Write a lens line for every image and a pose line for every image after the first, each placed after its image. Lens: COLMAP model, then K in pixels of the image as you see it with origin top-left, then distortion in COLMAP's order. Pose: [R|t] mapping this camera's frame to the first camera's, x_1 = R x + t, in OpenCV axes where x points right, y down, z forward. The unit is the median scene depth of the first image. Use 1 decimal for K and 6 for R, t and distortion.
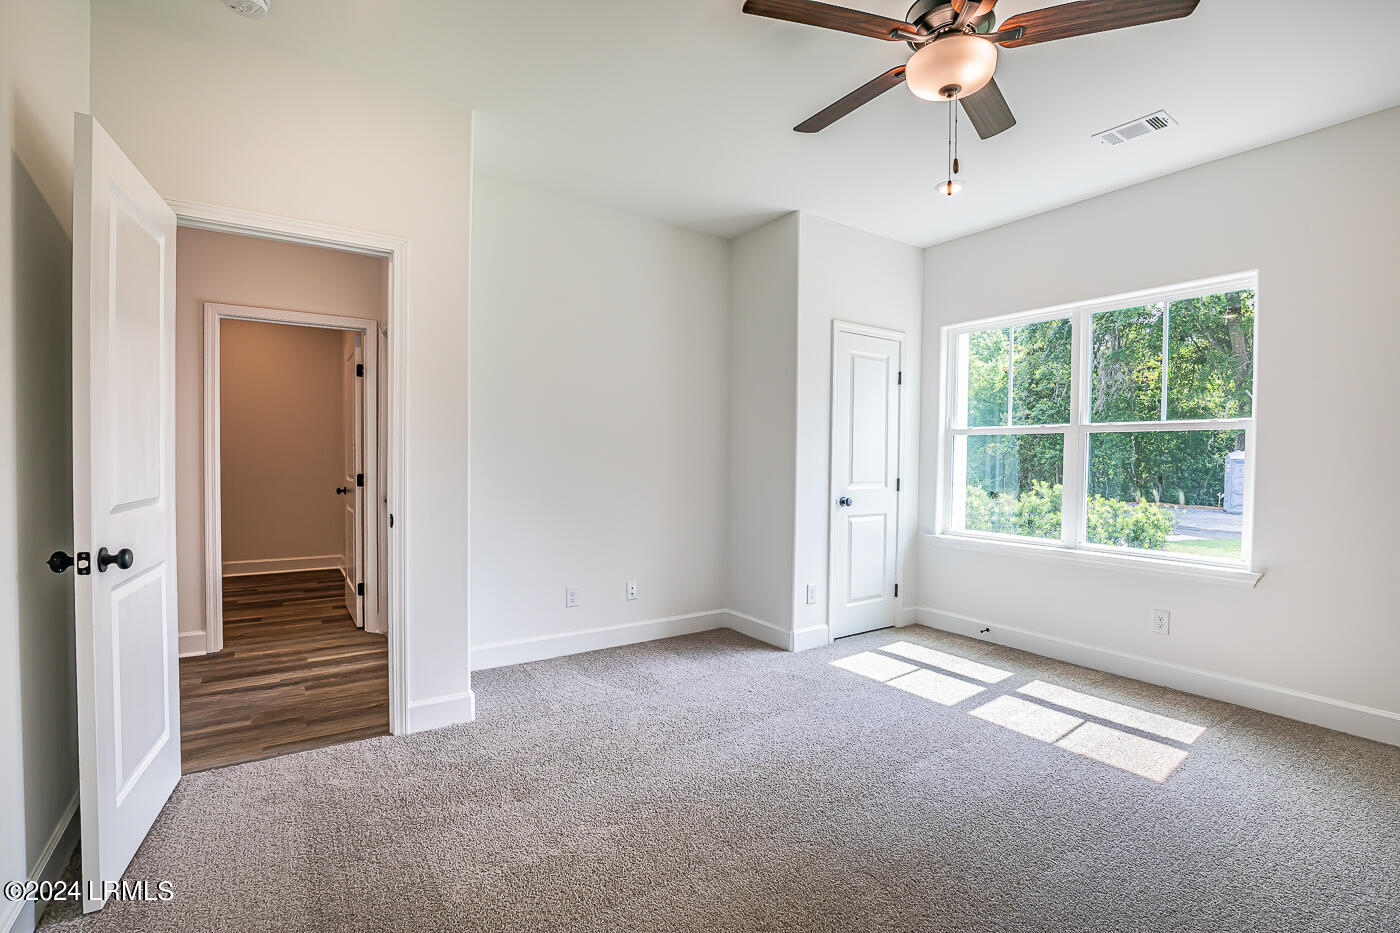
lens RADIAL K [[635.4, 0, 713.8], [0, 635.4, 471.5], [0, 0, 1]] dist [-0.041401, 0.010448]
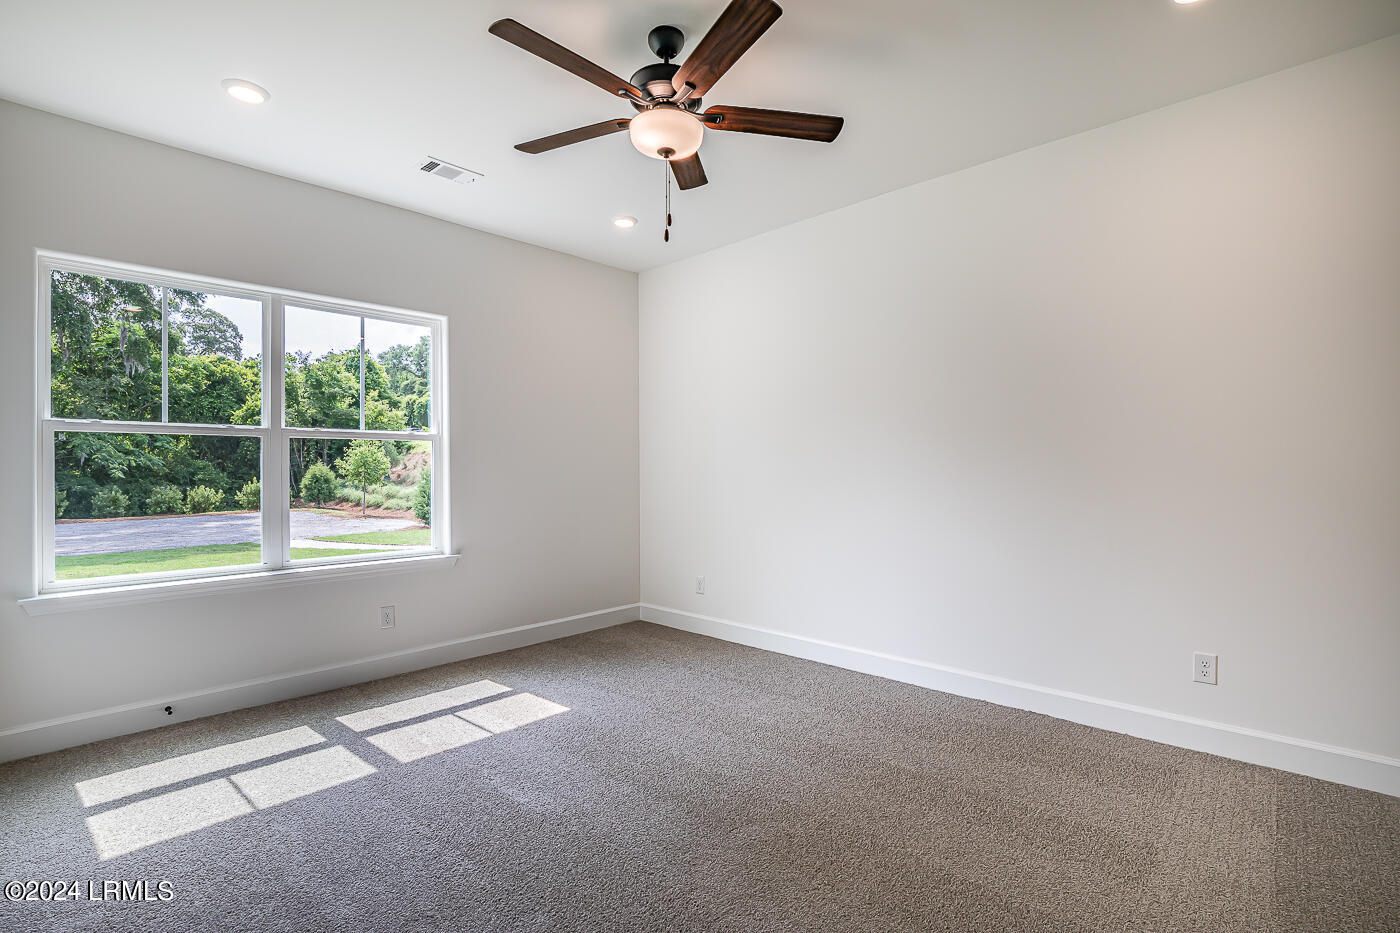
lens RADIAL K [[635.4, 0, 713.8], [0, 635.4, 471.5], [0, 0, 1]] dist [-0.041401, 0.010448]
pose [[-0.204918, -0.013575, 0.978685, -0.453706], [0.022140, 0.999584, 0.018501, -0.018379], [-0.978529, 0.025460, -0.204532, 0.661464]]
